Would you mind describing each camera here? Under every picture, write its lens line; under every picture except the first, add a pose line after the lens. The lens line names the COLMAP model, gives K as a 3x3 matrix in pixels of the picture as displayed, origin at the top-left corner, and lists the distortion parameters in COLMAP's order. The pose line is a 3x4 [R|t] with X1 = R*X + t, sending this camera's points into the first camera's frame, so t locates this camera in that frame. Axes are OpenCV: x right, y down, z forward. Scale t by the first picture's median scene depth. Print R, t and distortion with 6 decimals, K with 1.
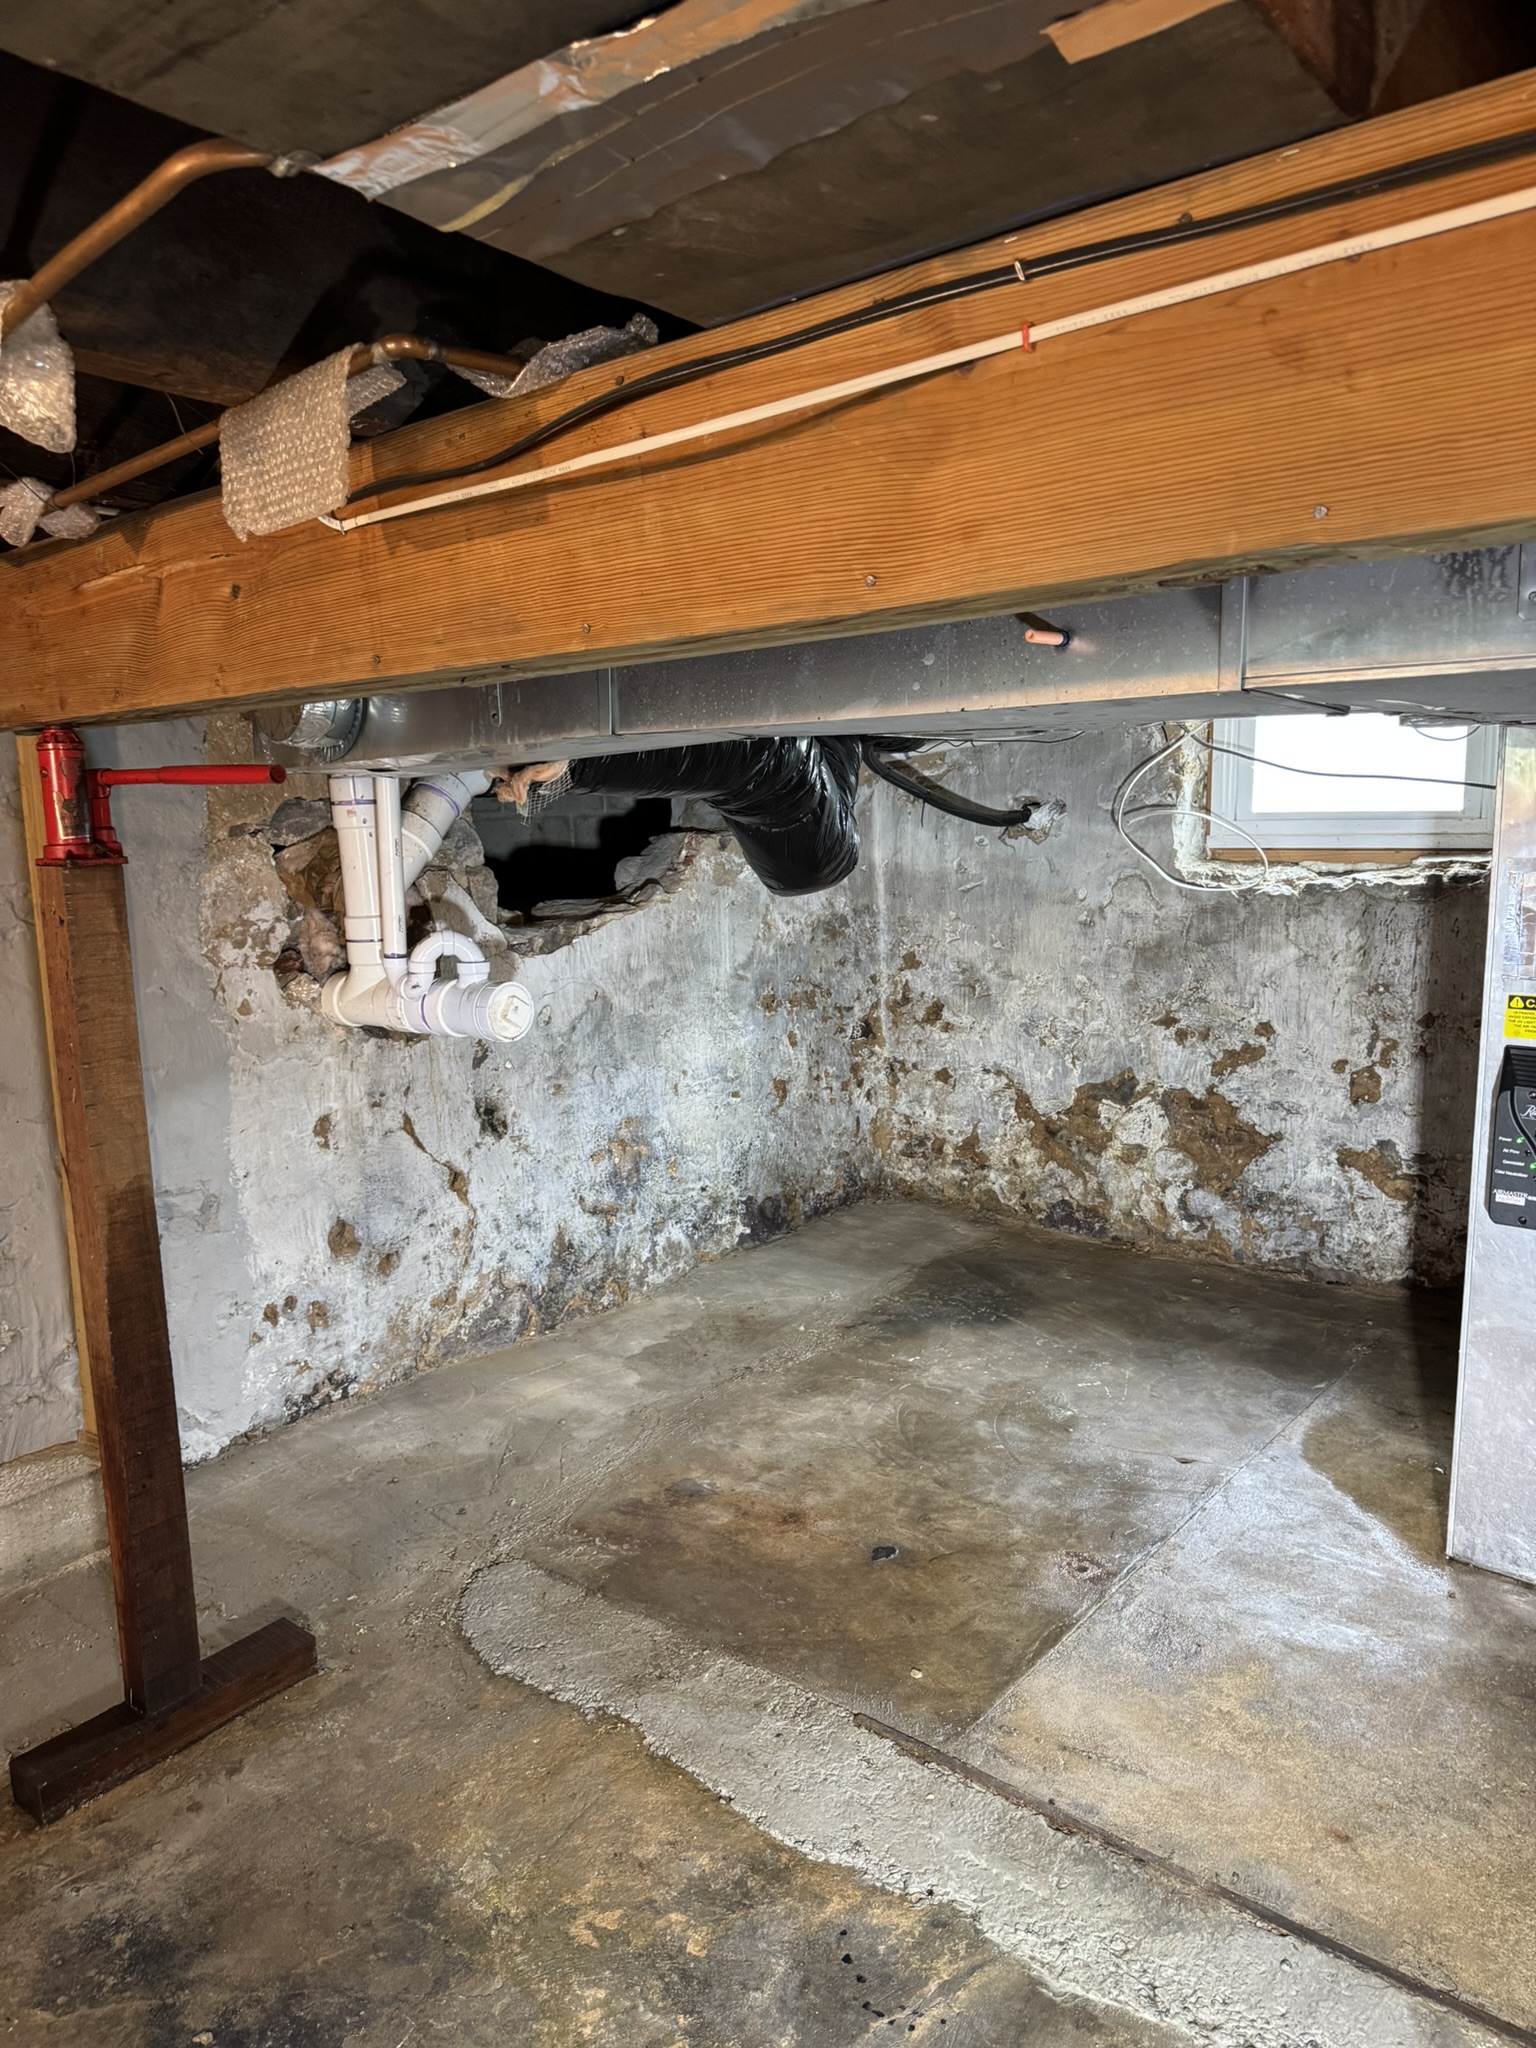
lens RADIAL K [[1429.3, 0, 771.4], [0, 1429.3, 1030.0], [0, 0, 1]] dist [0.077137, -0.018575]
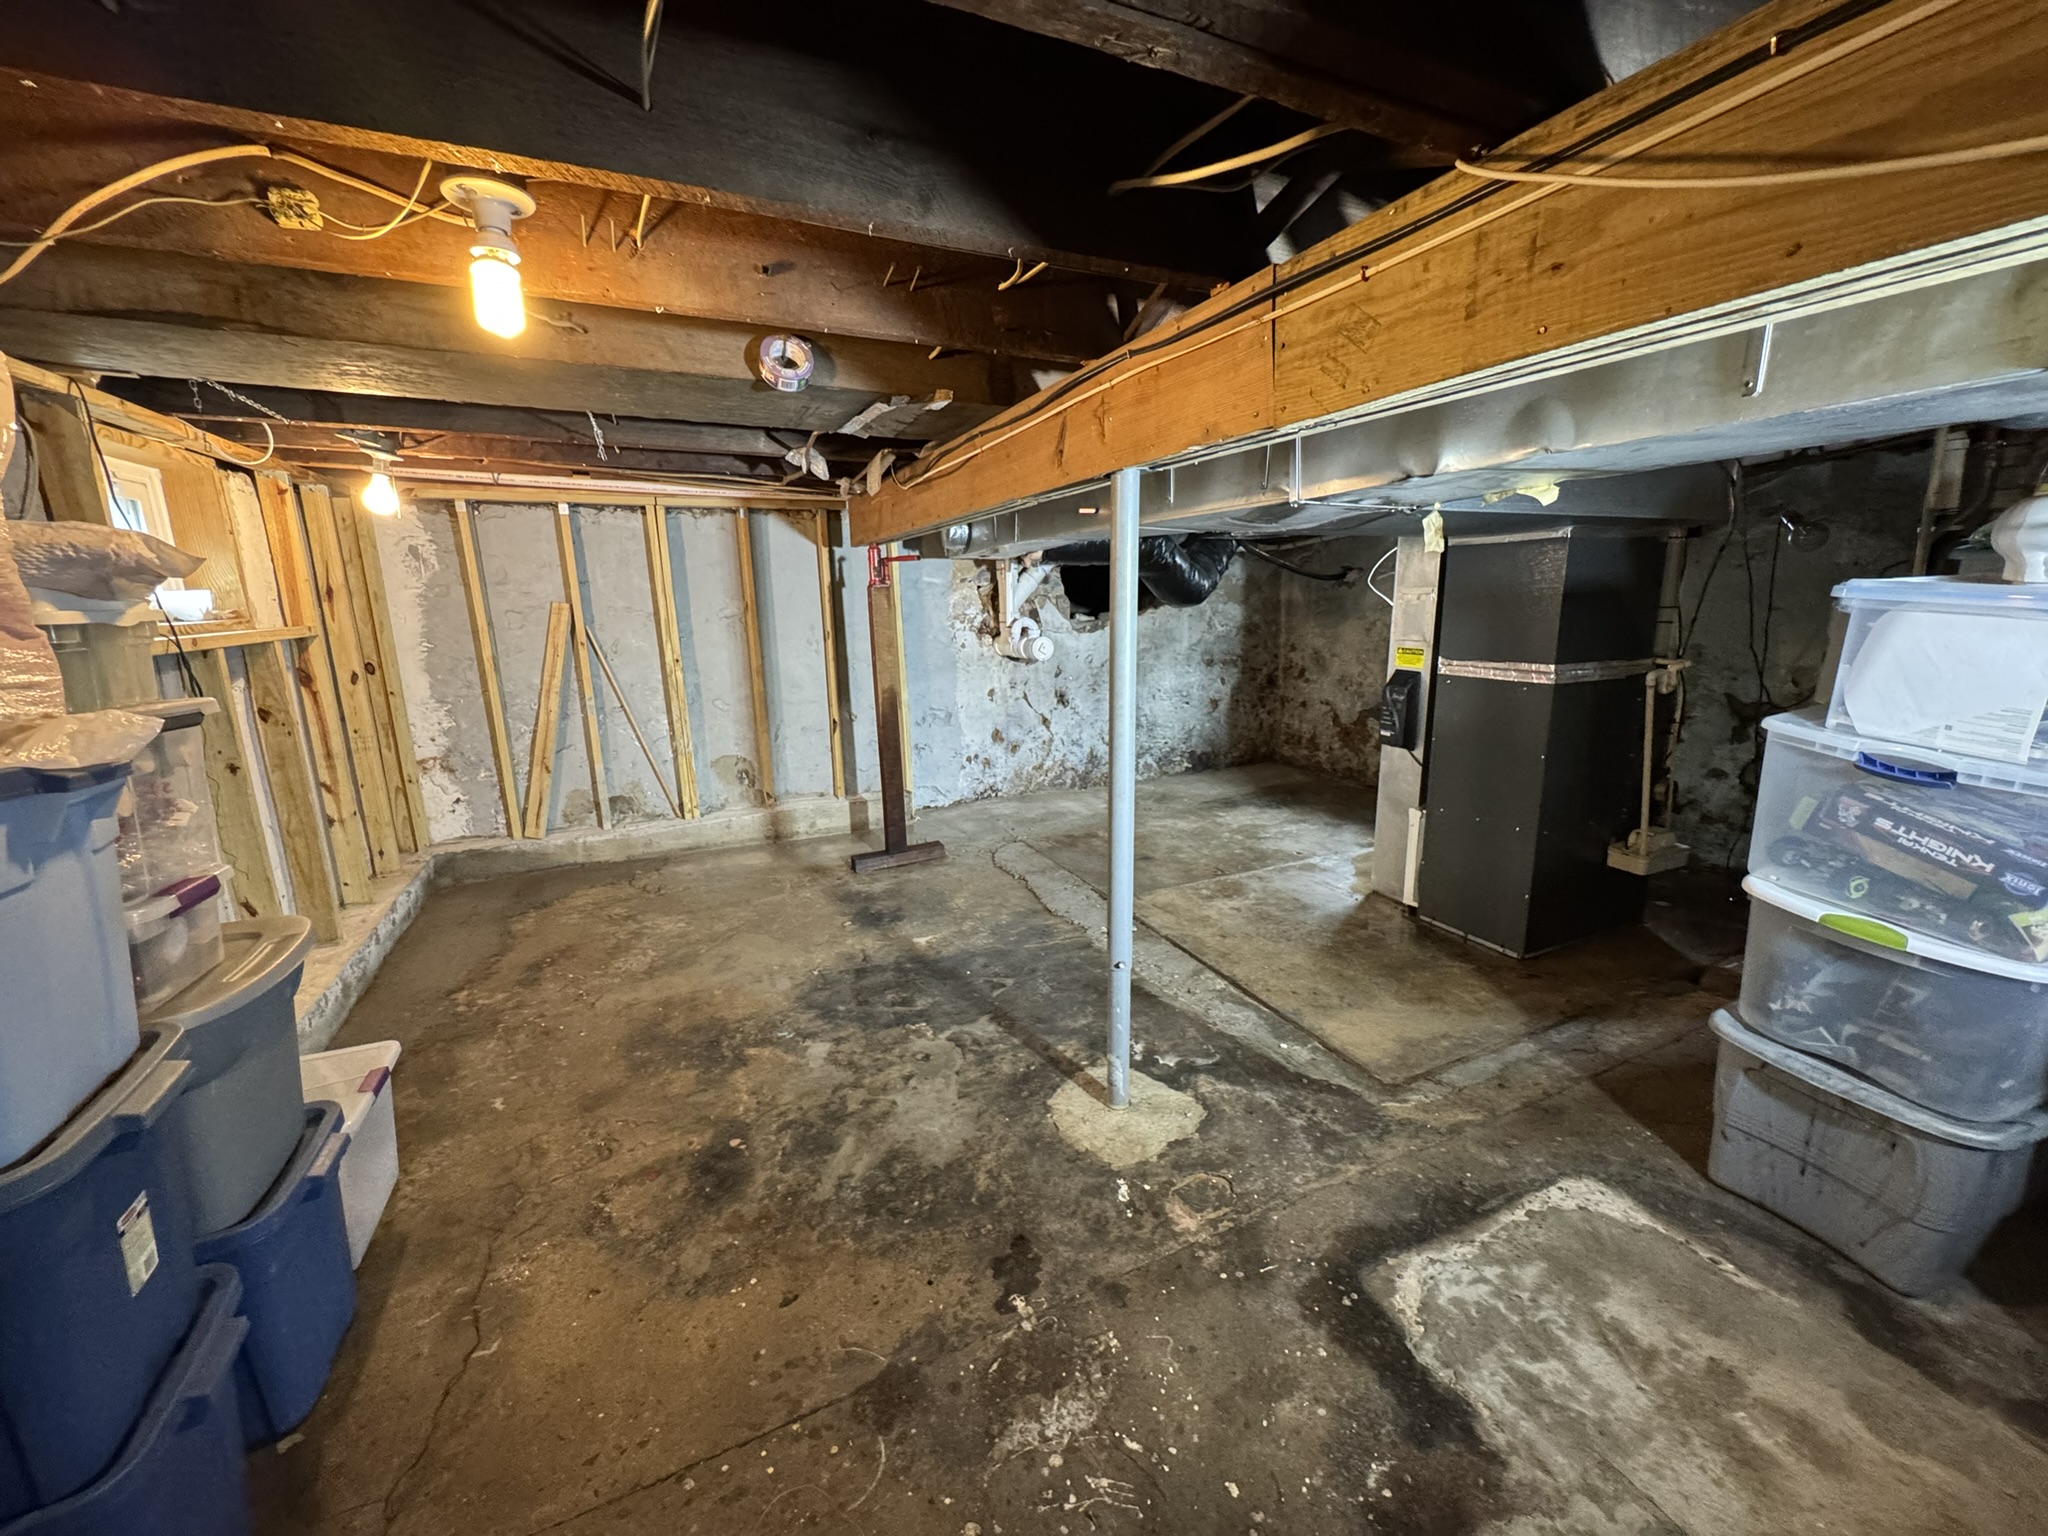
lens RADIAL K [[823.6, 0, 1034.0], [0, 823.6, 770.7], [0, 0, 1]] dist [0.000996, -0.000007]
pose [[0.898985, 0.096124, -0.427302, 0.320076], [-0.064944, 0.994090, 0.086994, 0.054614], [0.433138, -0.050455, 0.899914, -0.259454]]
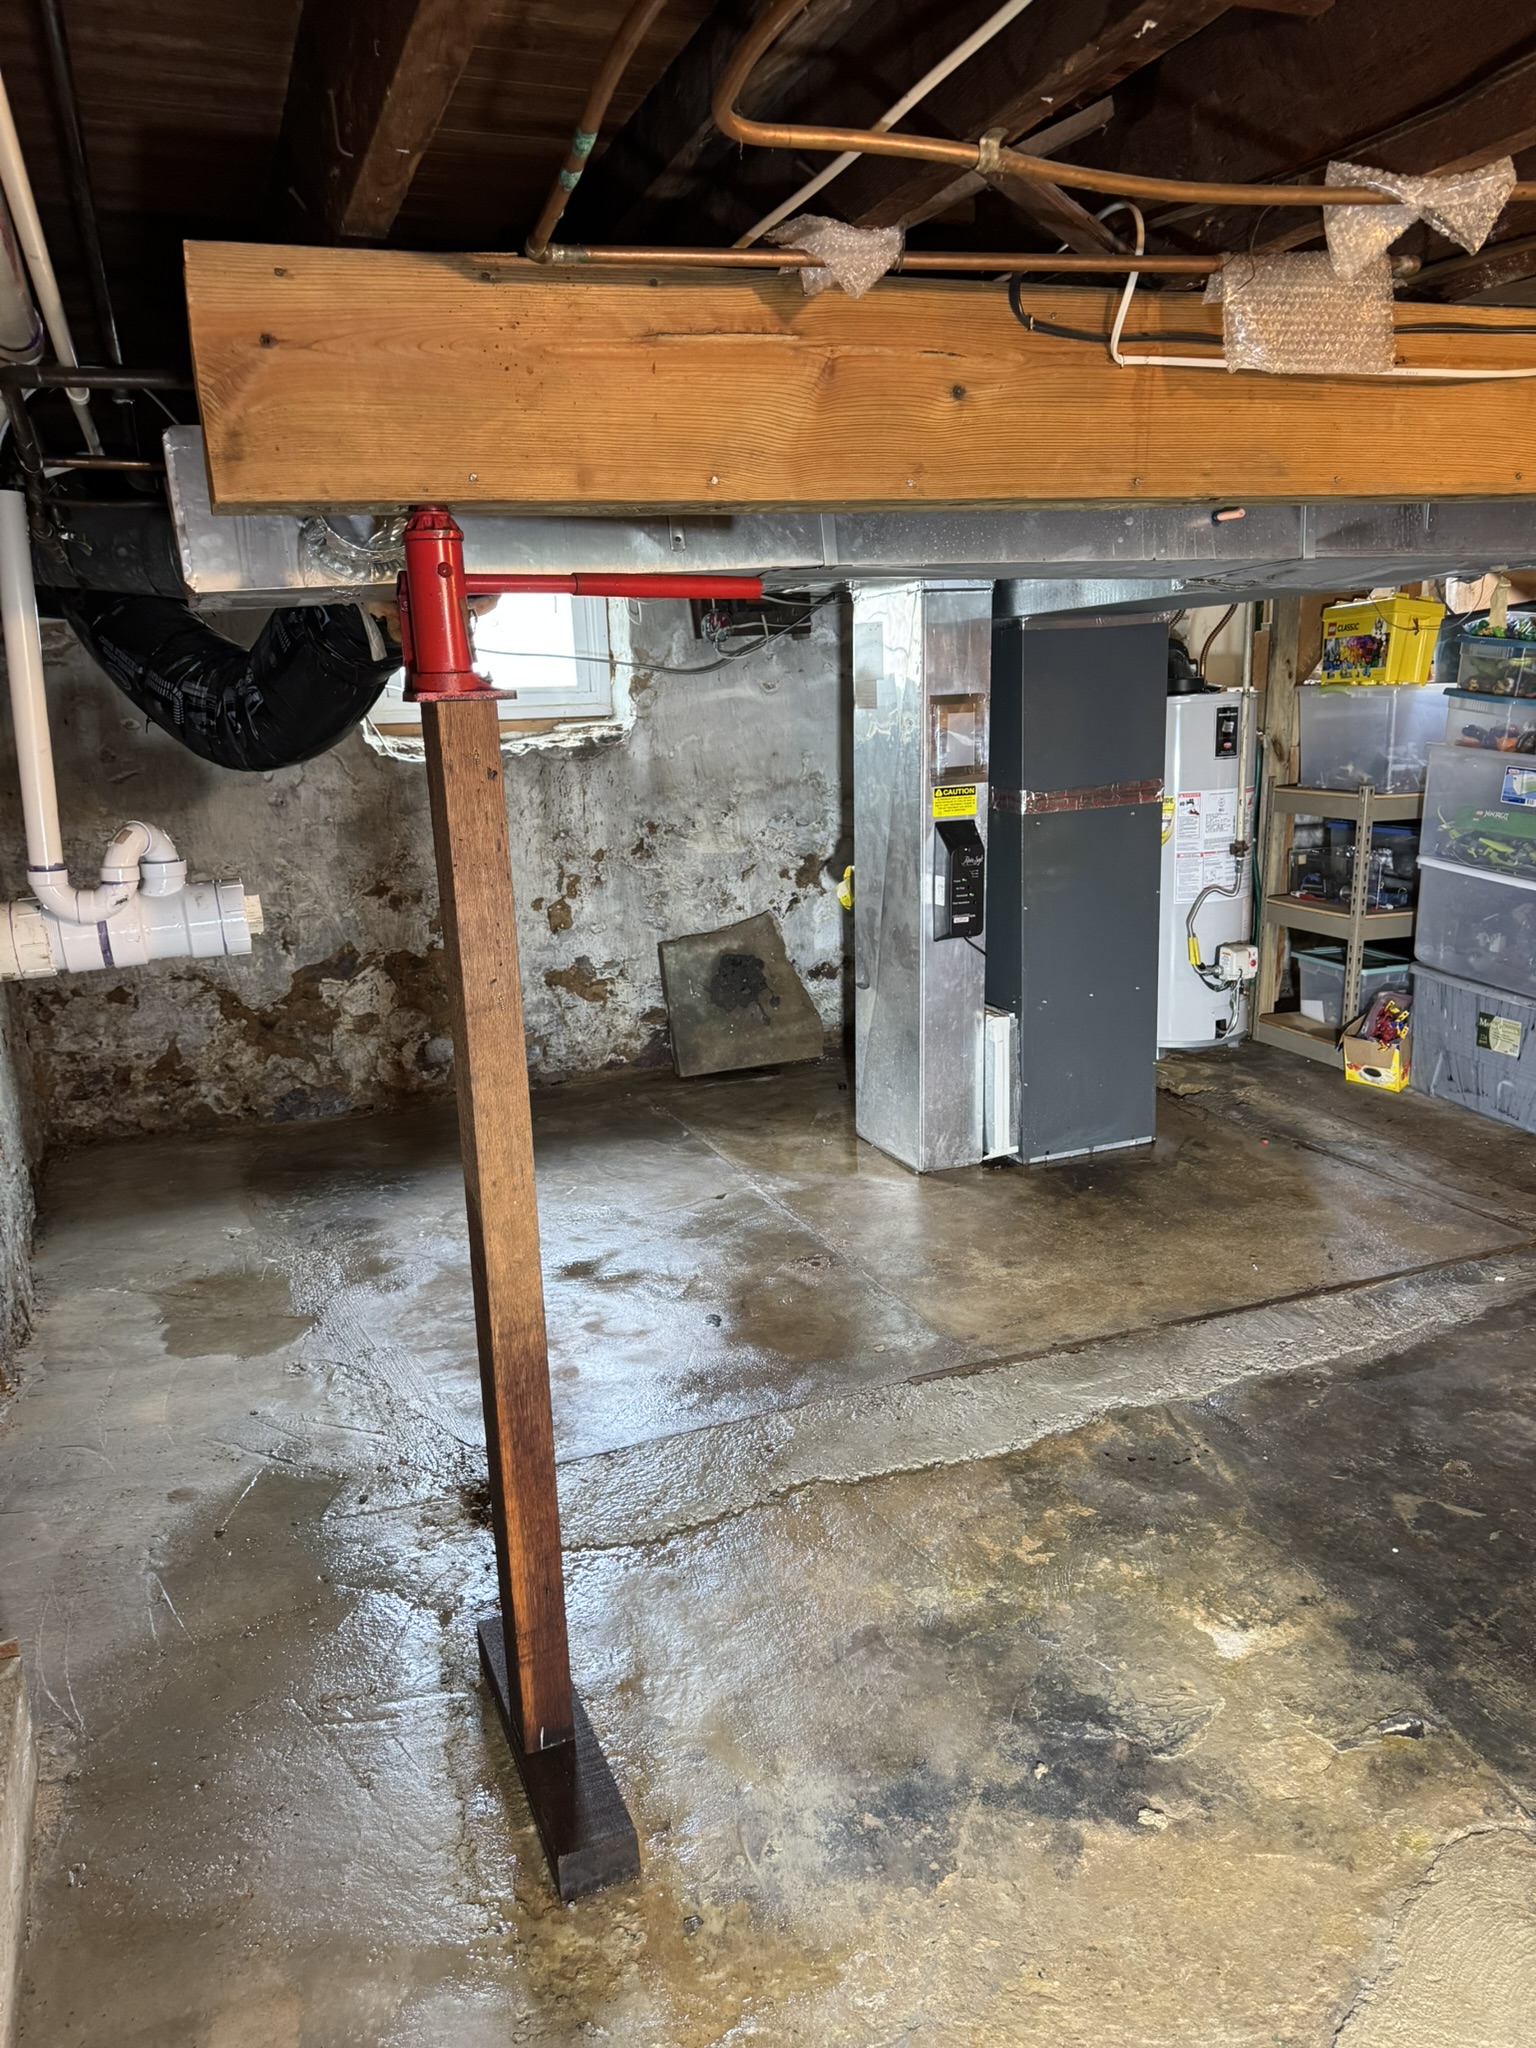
lens RADIAL K [[1429.3, 0, 761.7], [0, 1429.3, 1018.5], [0, 0, 1]] dist [0.077137, -0.018575]
pose [[0.470811, -0.200226, 0.859213, -0.517255], [0.162411, 0.976931, 0.138664, -0.015272], [-0.867156, 0.074261, 0.492469, 0.244743]]
